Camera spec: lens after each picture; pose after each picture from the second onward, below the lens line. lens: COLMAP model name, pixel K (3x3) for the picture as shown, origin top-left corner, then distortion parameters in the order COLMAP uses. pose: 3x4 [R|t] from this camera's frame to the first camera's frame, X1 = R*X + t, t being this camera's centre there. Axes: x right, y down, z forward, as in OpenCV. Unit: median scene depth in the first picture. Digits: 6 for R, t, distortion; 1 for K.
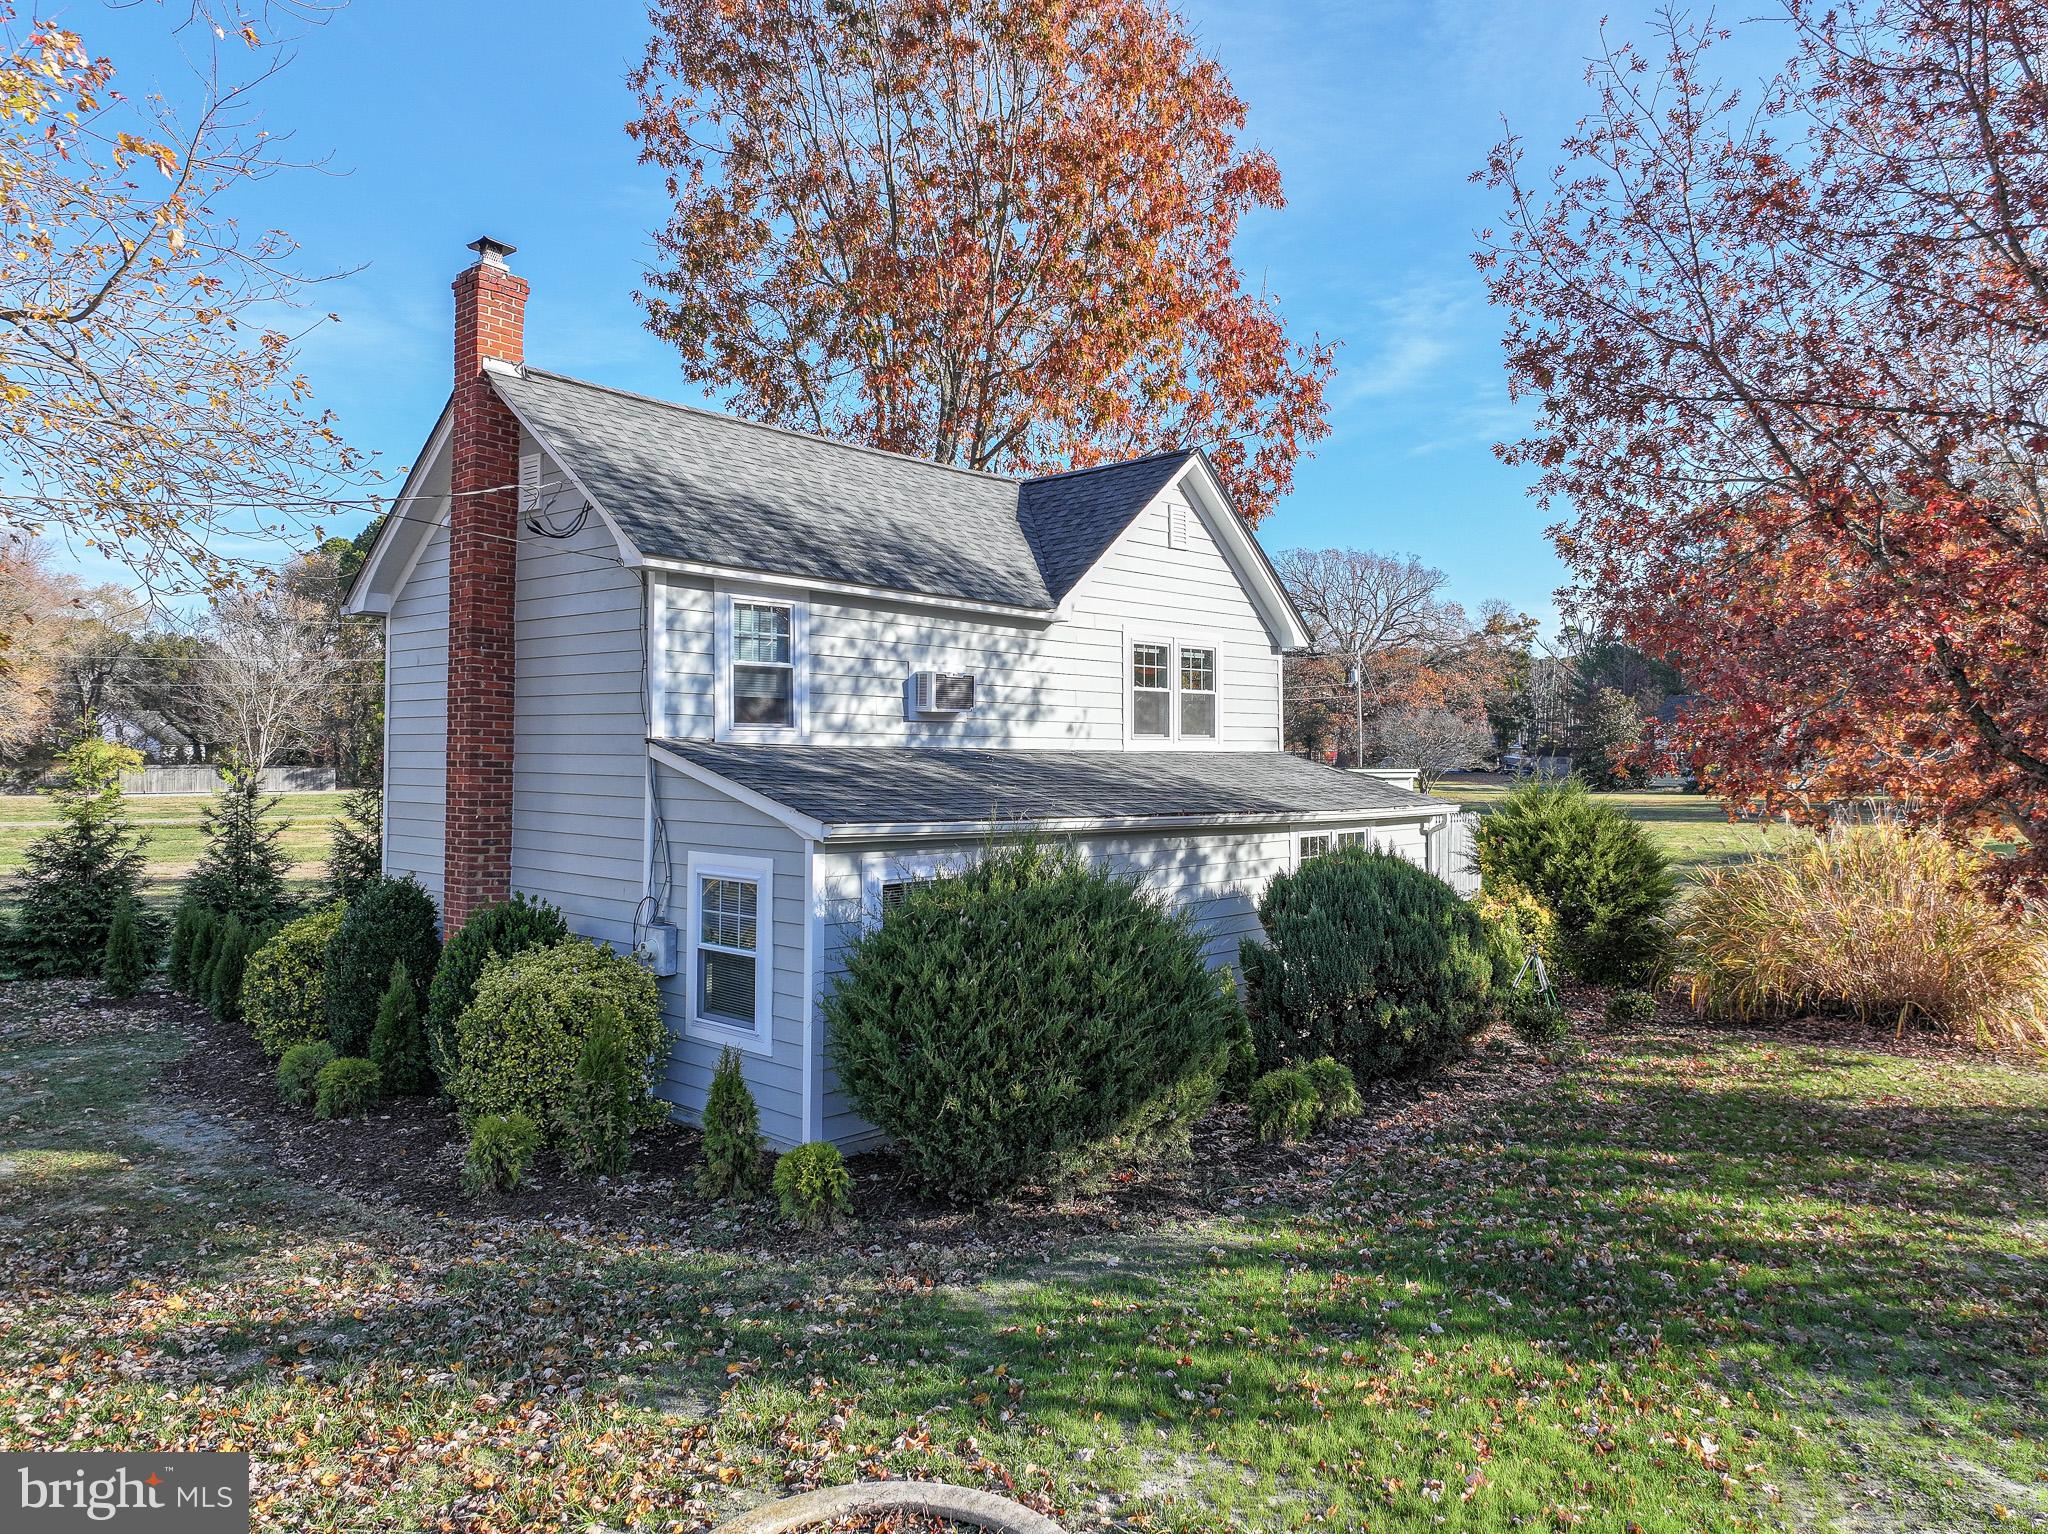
lens RADIAL K [[1450.4, 0, 1024.0], [0, 1450.4, 767.0], [0, 0, 1]] dist [-0.007816, 0.026984]
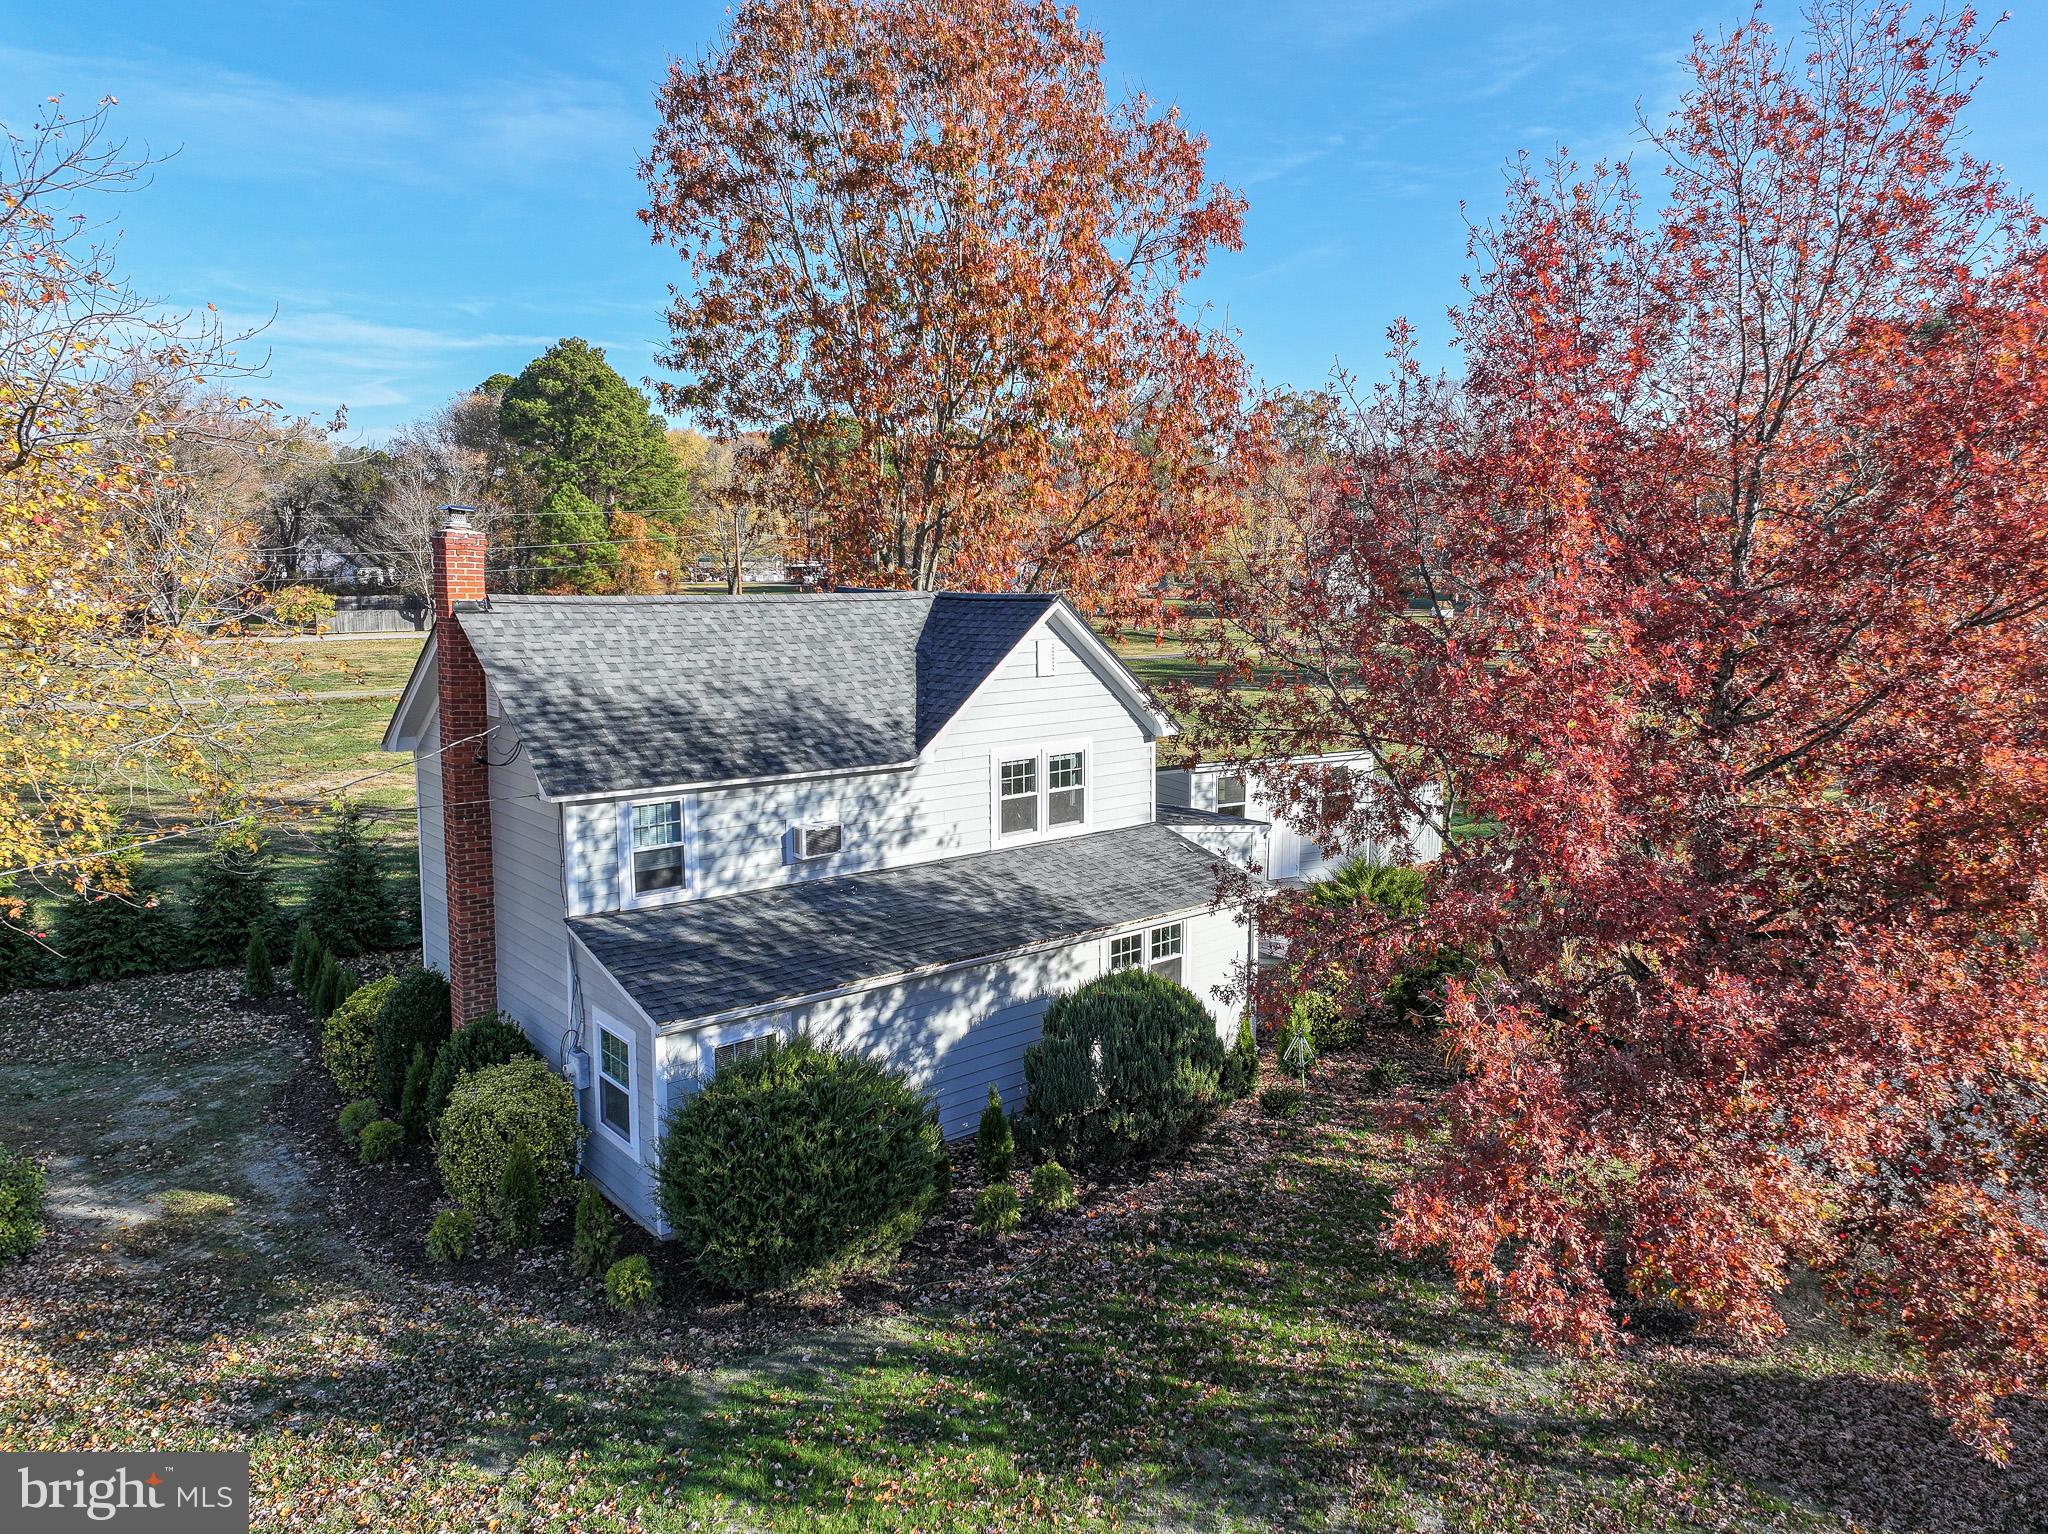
lens RADIAL K [[1450.4, 0, 1024.0], [0, 1450.4, 767.0], [0, 0, 1]] dist [-0.007816, 0.026984]
pose [[0.993203, 0.017108, -0.115133, 0.313175], [-0.000199, 0.989387, 0.145302, -0.344261], [0.116397, -0.144292, 0.982666, -0.270437]]
